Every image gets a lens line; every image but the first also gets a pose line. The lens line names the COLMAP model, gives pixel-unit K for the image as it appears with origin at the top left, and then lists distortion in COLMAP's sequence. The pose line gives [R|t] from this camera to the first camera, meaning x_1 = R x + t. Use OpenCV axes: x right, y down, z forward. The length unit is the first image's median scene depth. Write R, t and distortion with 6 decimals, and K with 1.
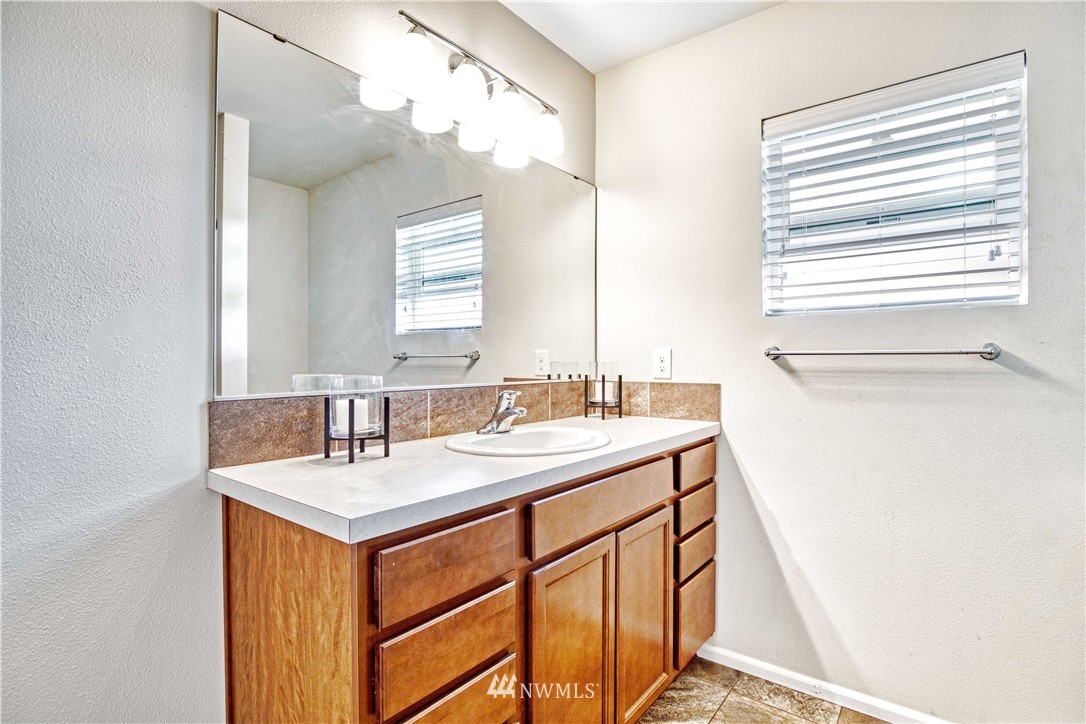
lens RADIAL K [[523.1, 0, 543.0], [0, 523.1, 362.0], [0, 0, 1]] dist [-0.030619, 0.000160]
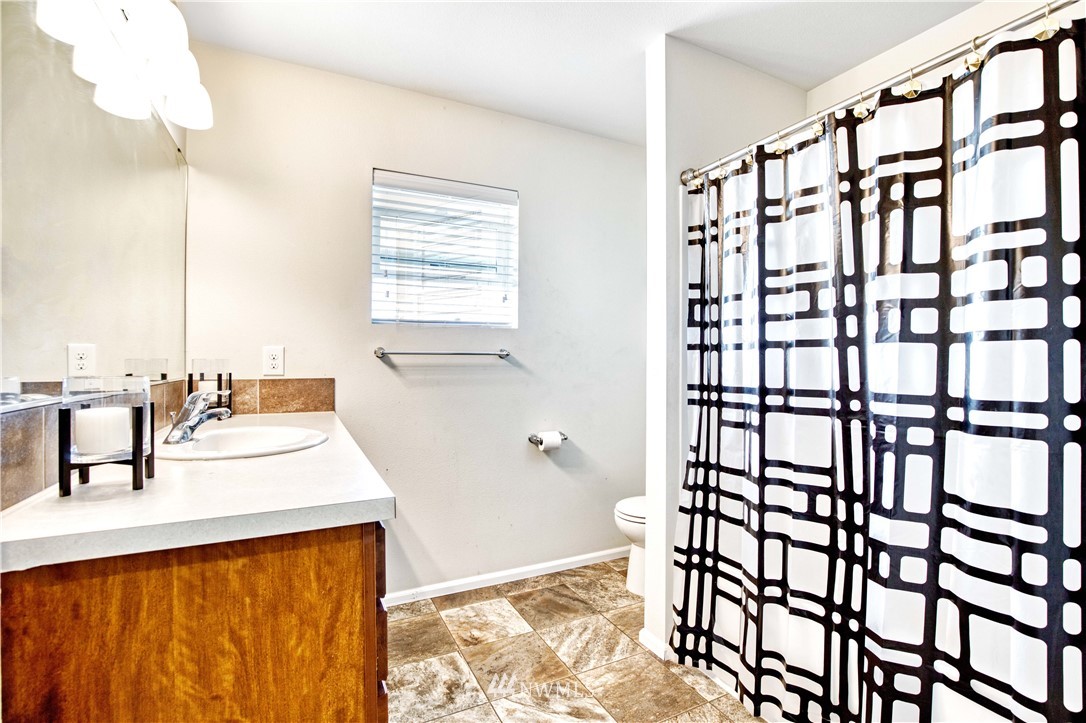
lens RADIAL K [[497.8, 0, 550.5], [0, 497.8, 361.2], [0, 0, 1]] dist [-0.034578, 0.006679]
pose [[0.420619, -0.000663, 0.907237, -0.519139], [-0.000319, 1.000000, 0.000878, 0.003129], [-0.907237, -0.000659, 0.420619, 0.103174]]
